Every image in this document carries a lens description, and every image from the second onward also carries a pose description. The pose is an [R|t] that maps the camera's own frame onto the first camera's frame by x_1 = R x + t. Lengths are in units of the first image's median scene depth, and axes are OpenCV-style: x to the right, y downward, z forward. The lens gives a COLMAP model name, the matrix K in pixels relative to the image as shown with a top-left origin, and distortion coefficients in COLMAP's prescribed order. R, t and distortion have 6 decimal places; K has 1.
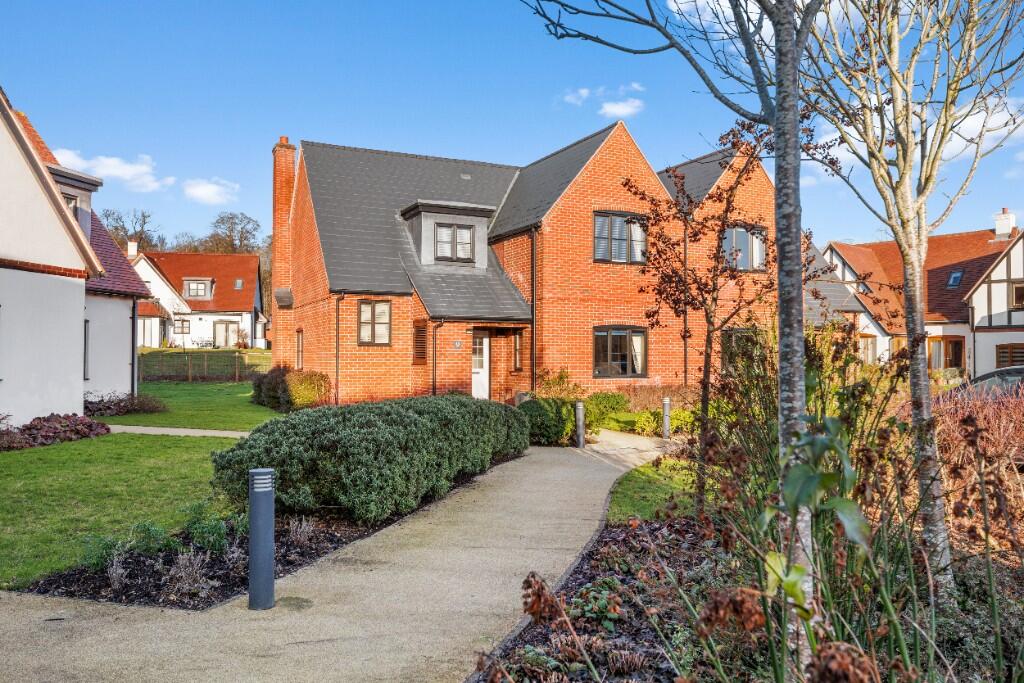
lens RADIAL K [[866.5, 0, 519.6], [0, 866.5, 339.8], [0, 0, 1]] dist [0.002903, 0.001284]
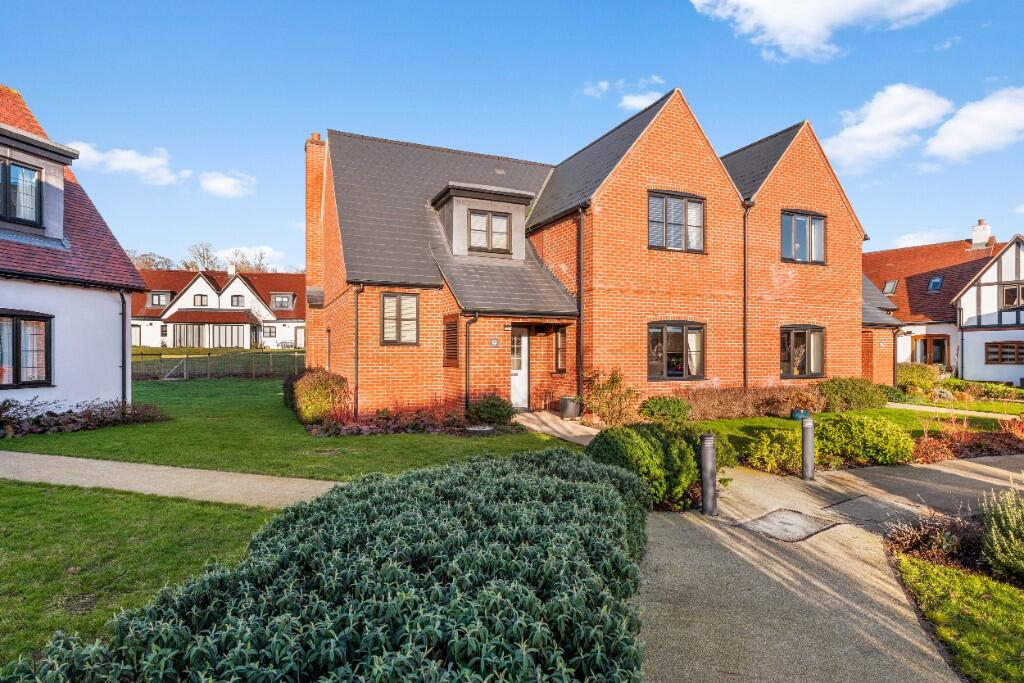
lens RADIAL K [[521.4, 0, 507.5], [0, 521.4, 348.7], [0, 0, 1]] dist [0.005129, -0.000220]
pose [[0.999514, -0.003717, -0.030939, -0.040122], [0.004045, 0.999936, 0.010545, 0.005319], [0.030898, -0.010665, 0.999466, 0.454451]]
